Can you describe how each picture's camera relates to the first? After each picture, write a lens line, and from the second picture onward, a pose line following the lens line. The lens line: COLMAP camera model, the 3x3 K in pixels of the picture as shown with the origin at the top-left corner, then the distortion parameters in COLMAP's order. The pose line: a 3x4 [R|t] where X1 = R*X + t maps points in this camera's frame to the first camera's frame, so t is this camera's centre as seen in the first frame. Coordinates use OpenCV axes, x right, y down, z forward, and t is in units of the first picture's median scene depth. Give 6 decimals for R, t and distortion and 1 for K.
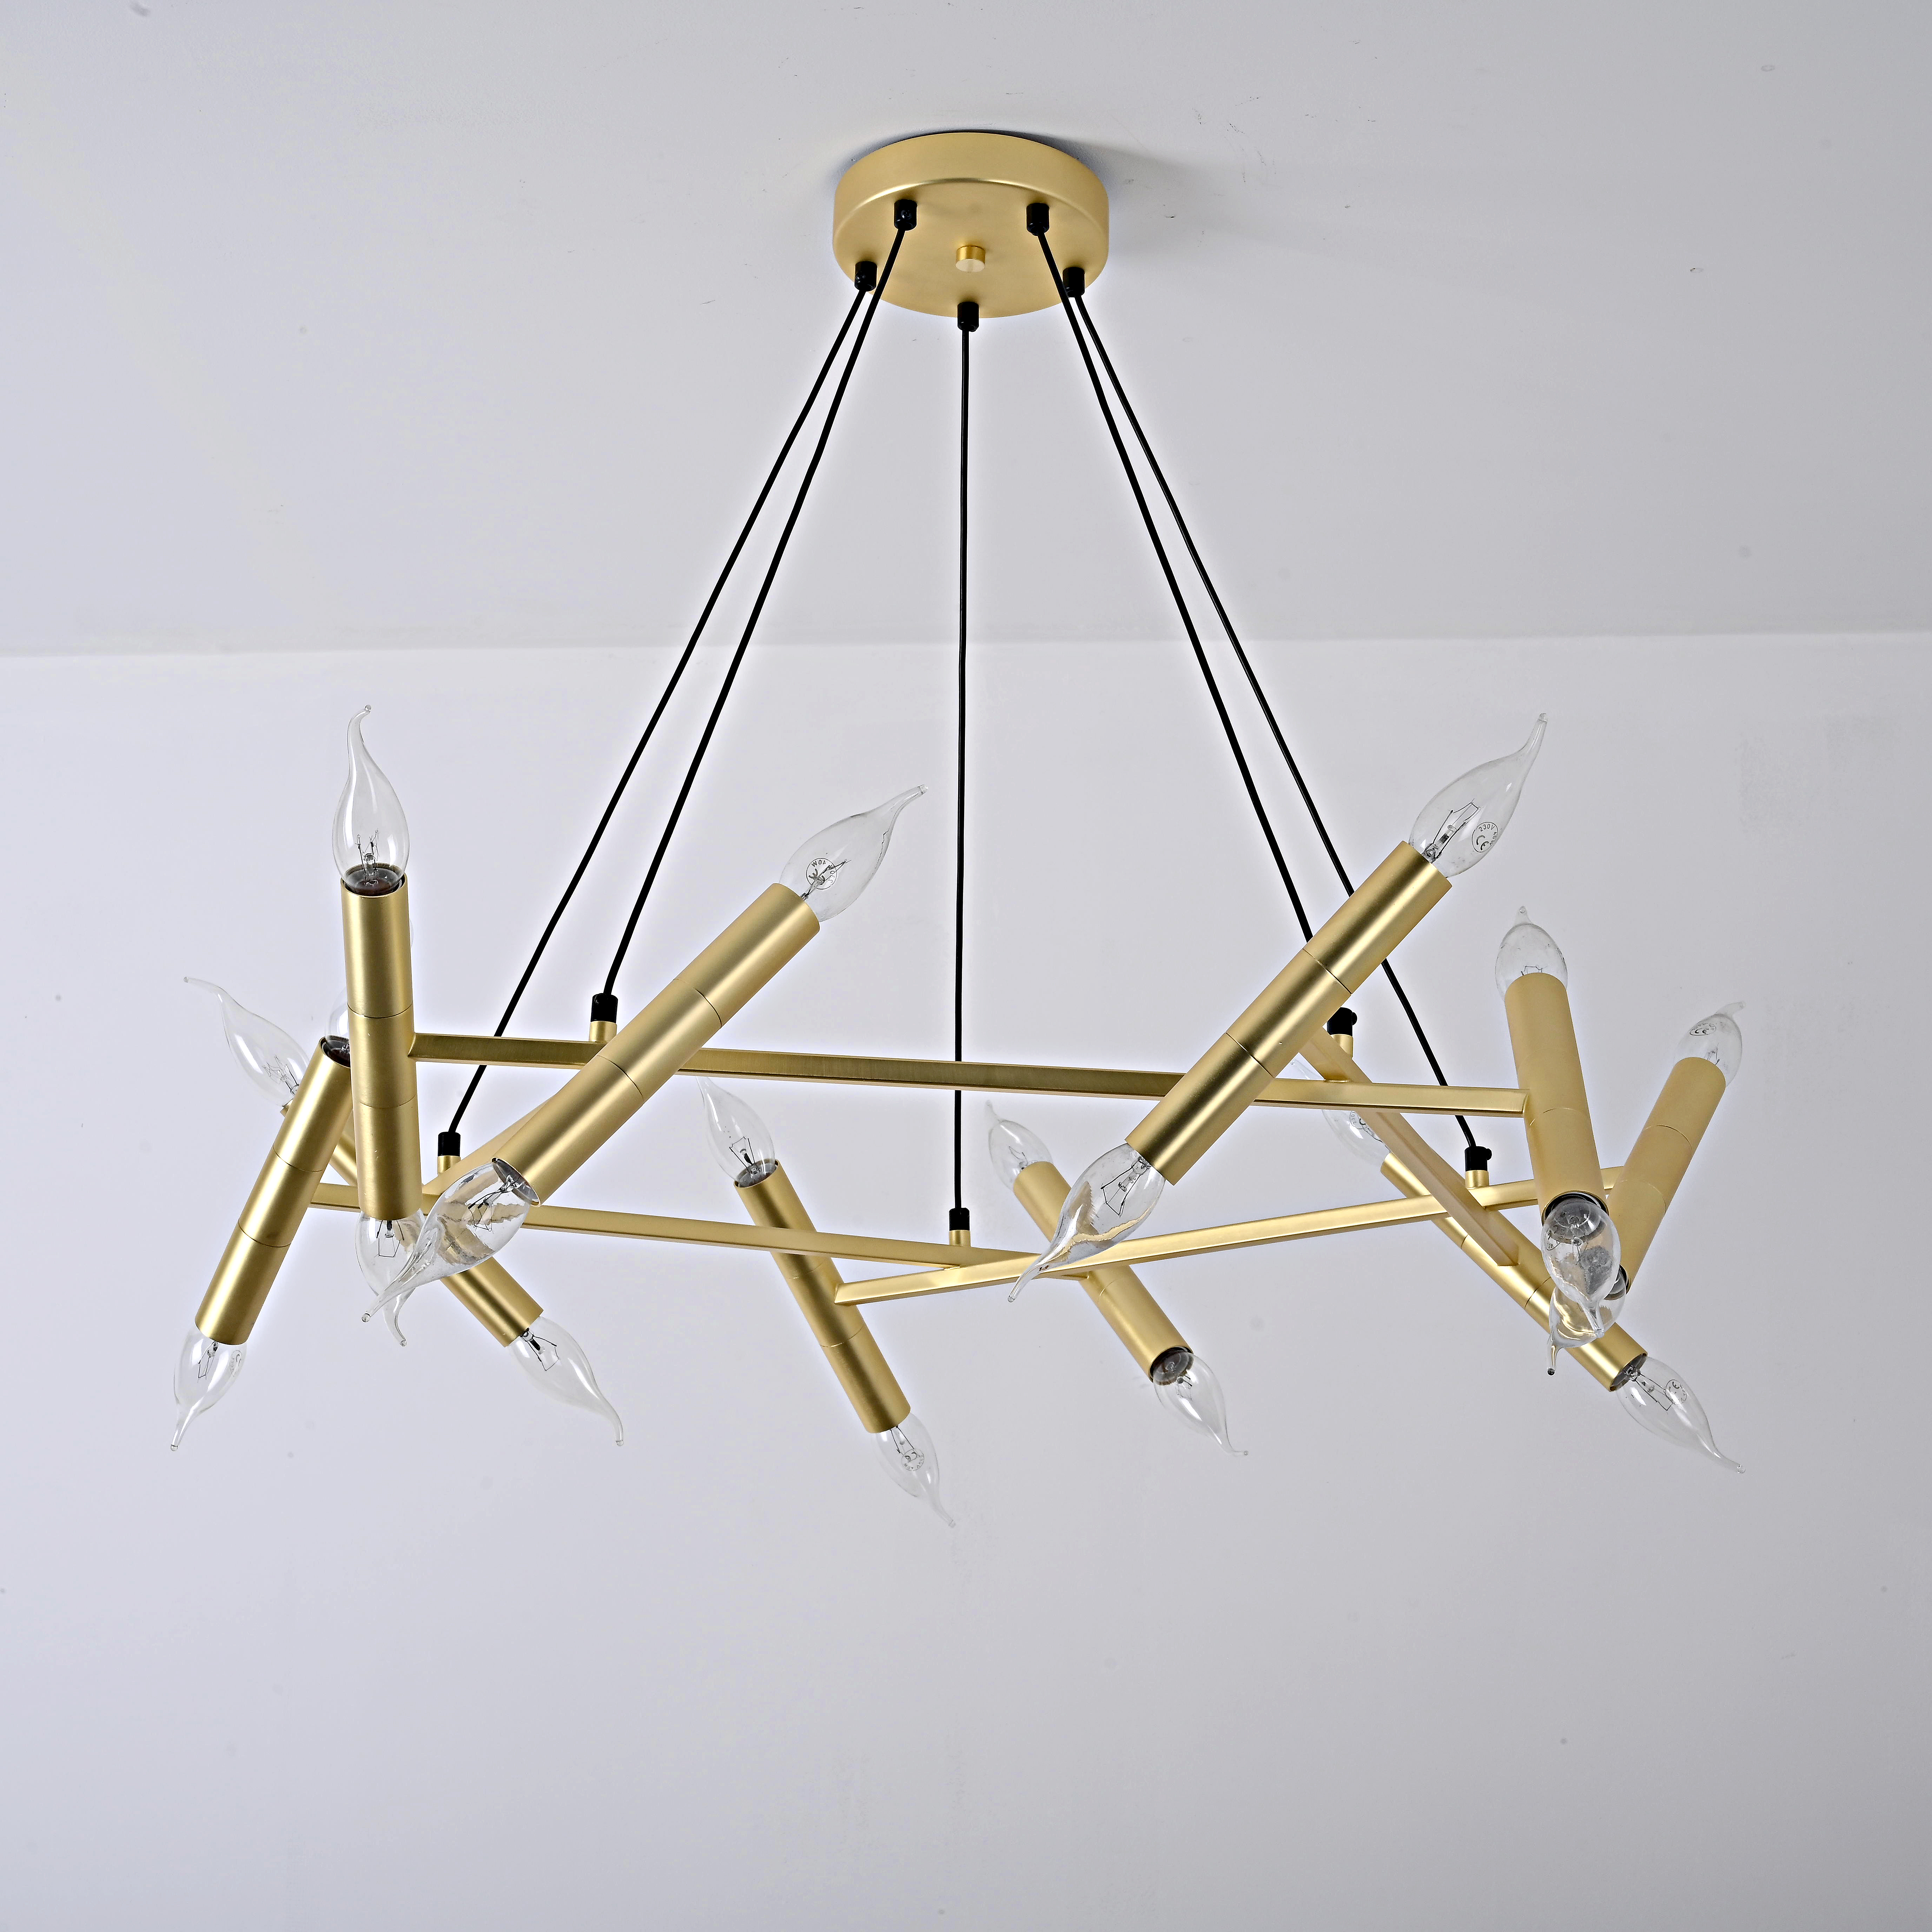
lens RADIAL K [[4685.9, 0, 965.1], [0, 4685.9, 980.9], [0, 0, 1]] dist [0.040158, 0.000000]
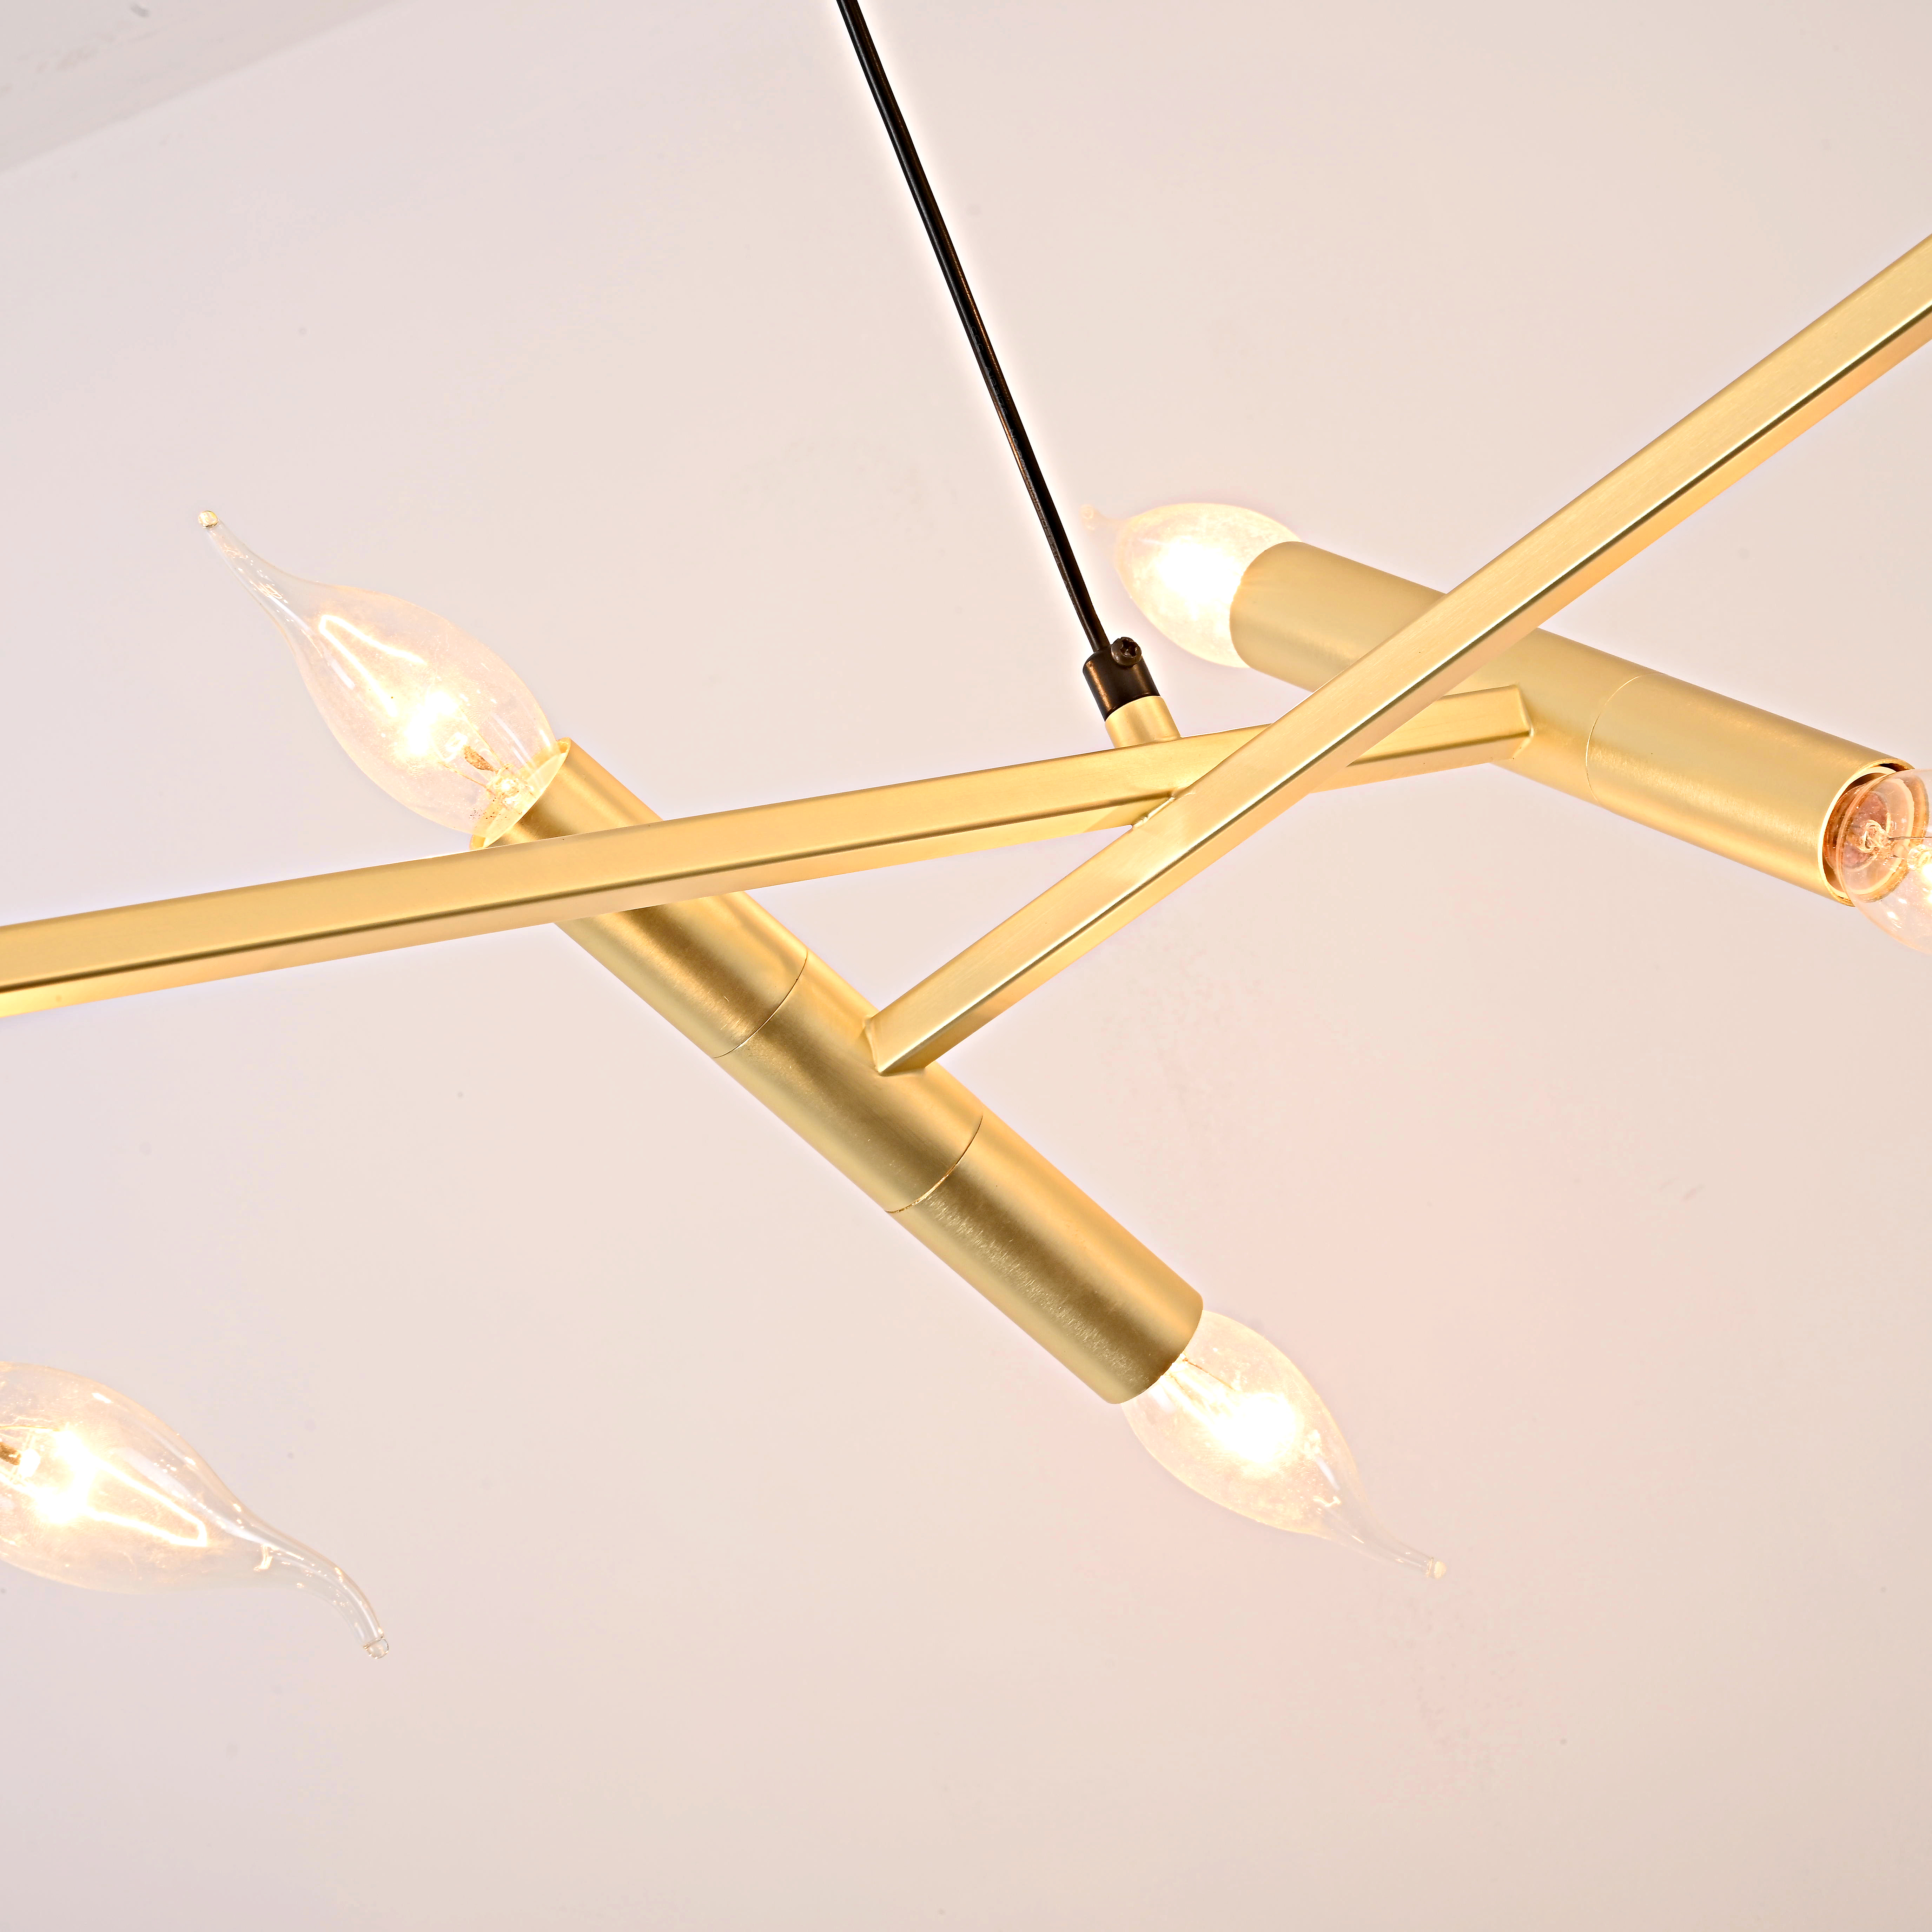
lens RADIAL K [[4914.4, 0, 967.4], [0, 4914.4, 972.2], [0, 0, 1]] dist [0.020451, 0.000000]
pose [[0.925827, -0.377841, 0.008959, -0.024564], [0.377064, 0.921784, -0.090209, 0.107410], [0.025826, 0.086896, 0.995883, 0.708740]]
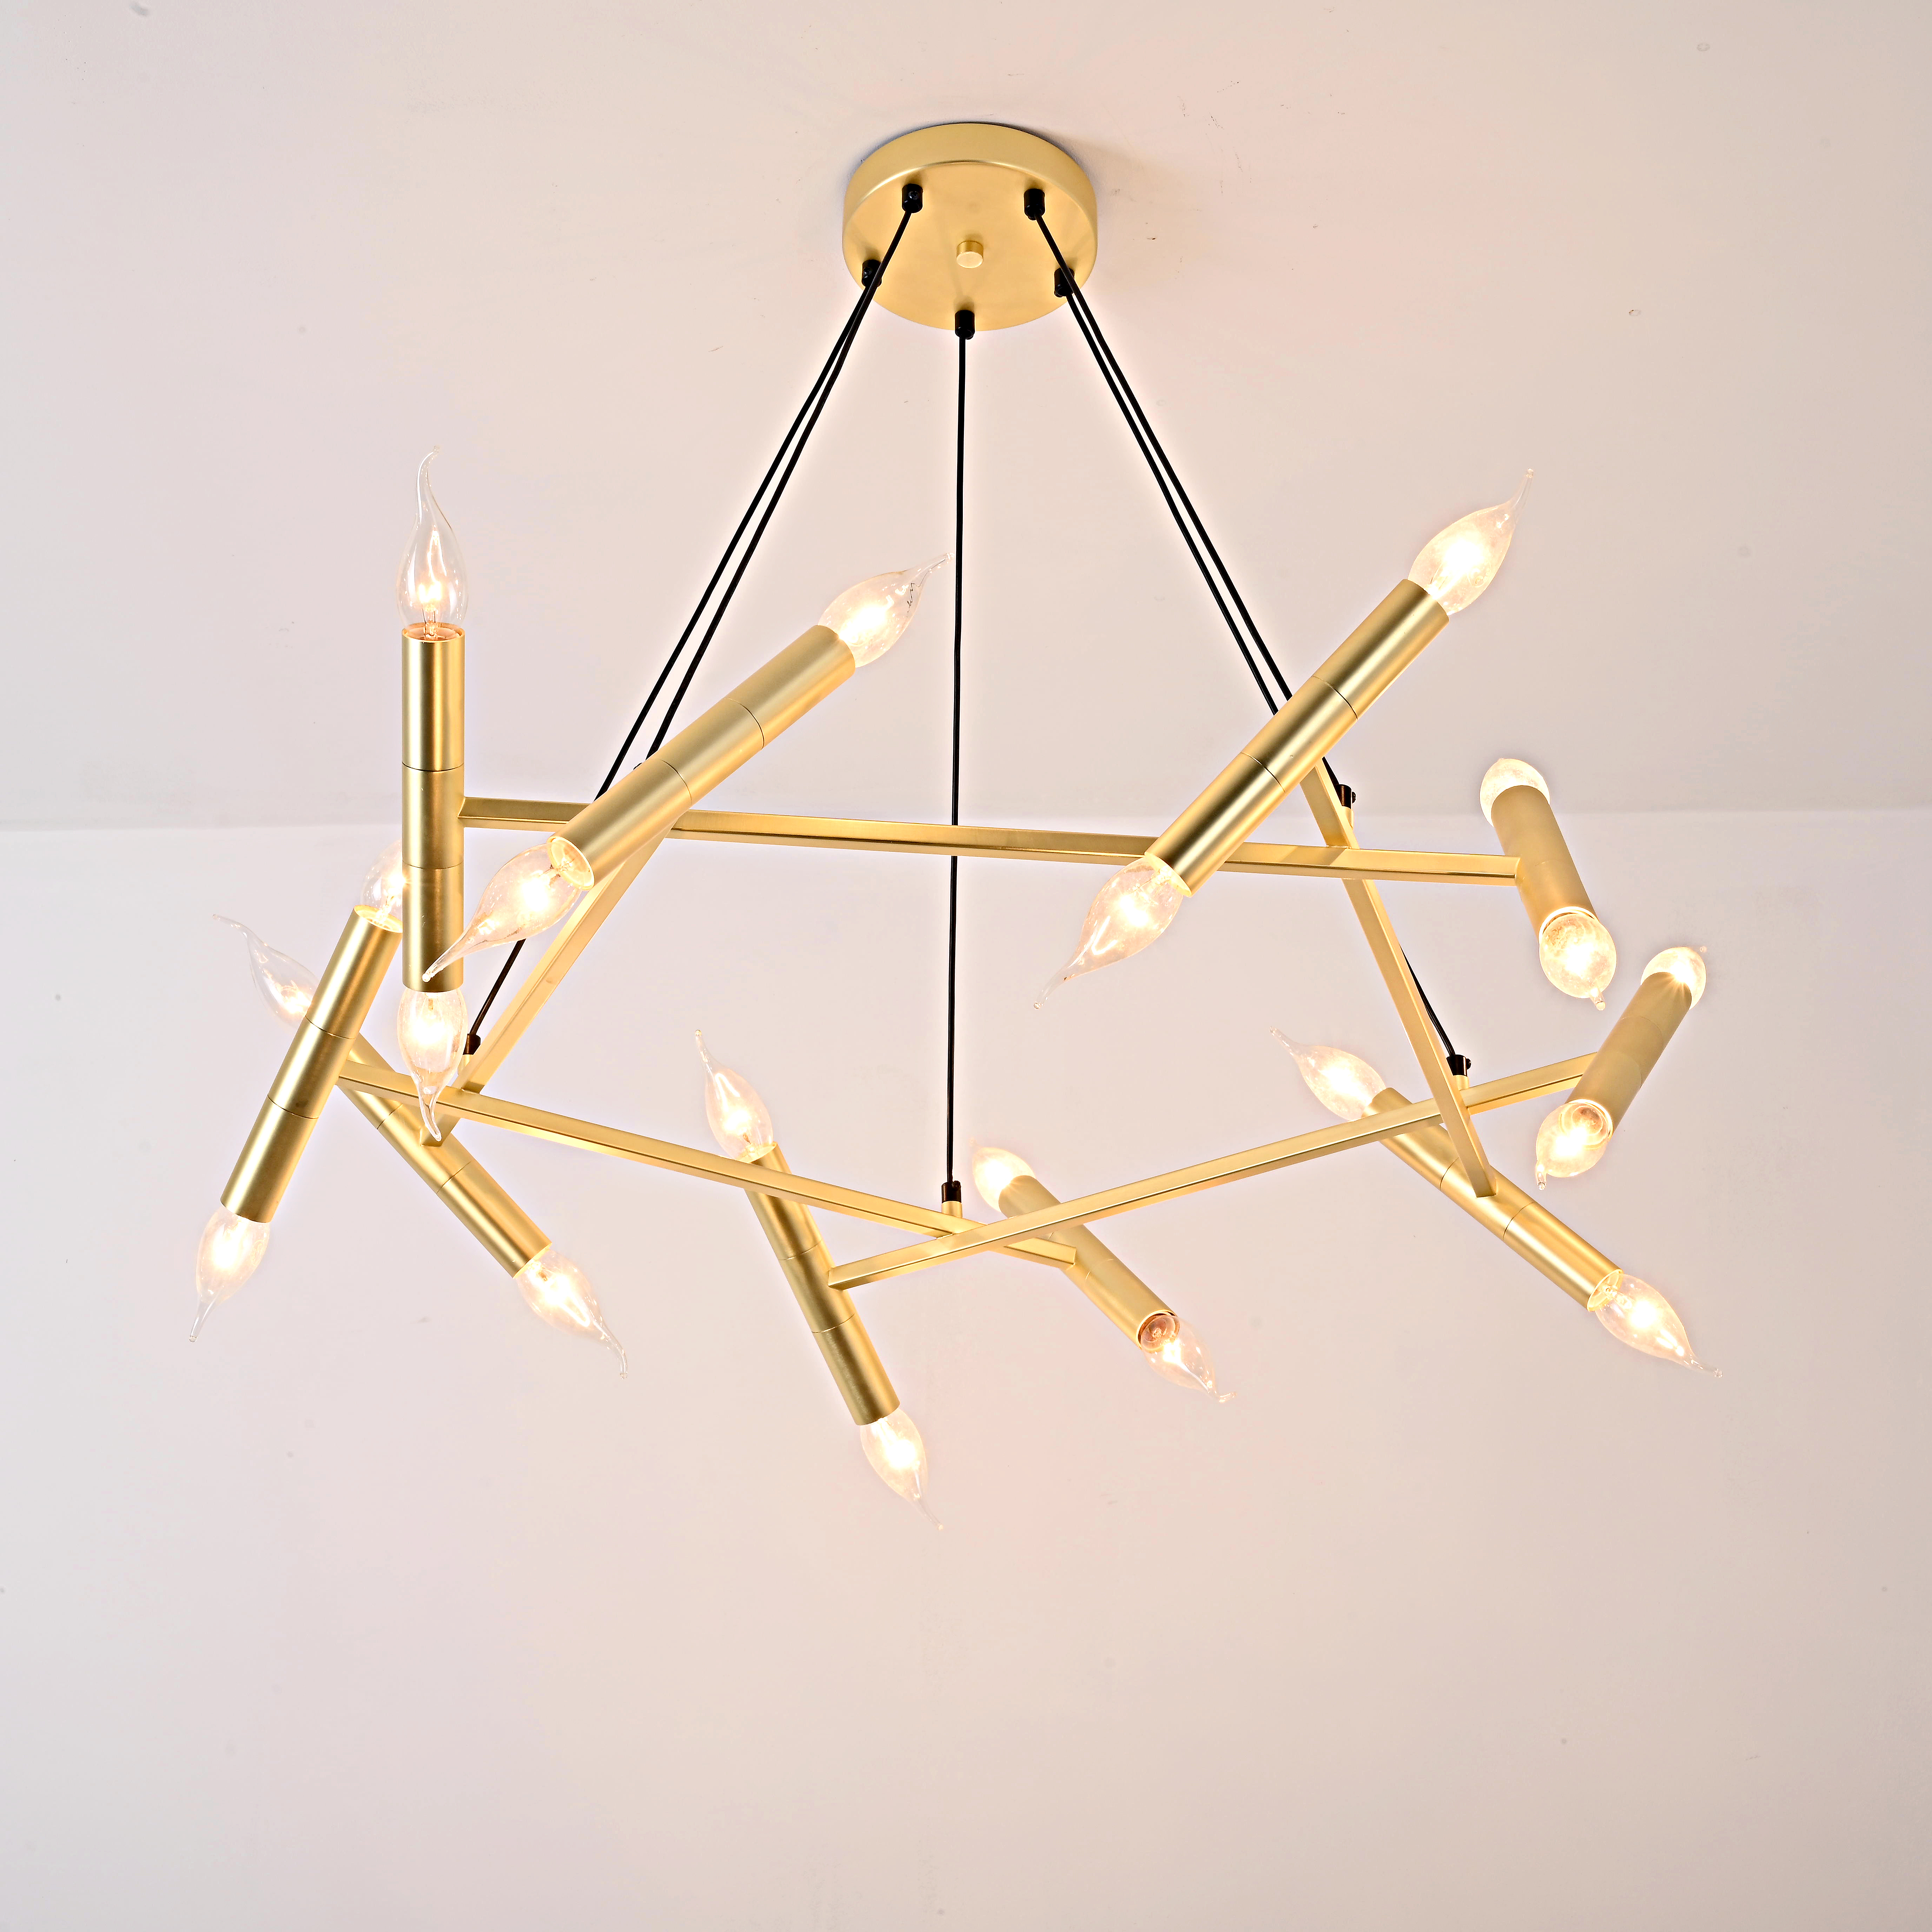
lens RADIAL K [[4685.9, 0, 967.3], [0, 4685.9, 972.7], [0, 0, 1]] dist [0.040158, 0.000000]
pose [[0.999471, 0.006123, 0.031937, -0.033739], [0.000585, 0.978570, -0.205914, 0.236160], [-0.032514, 0.205823, 0.978049, -0.021995]]
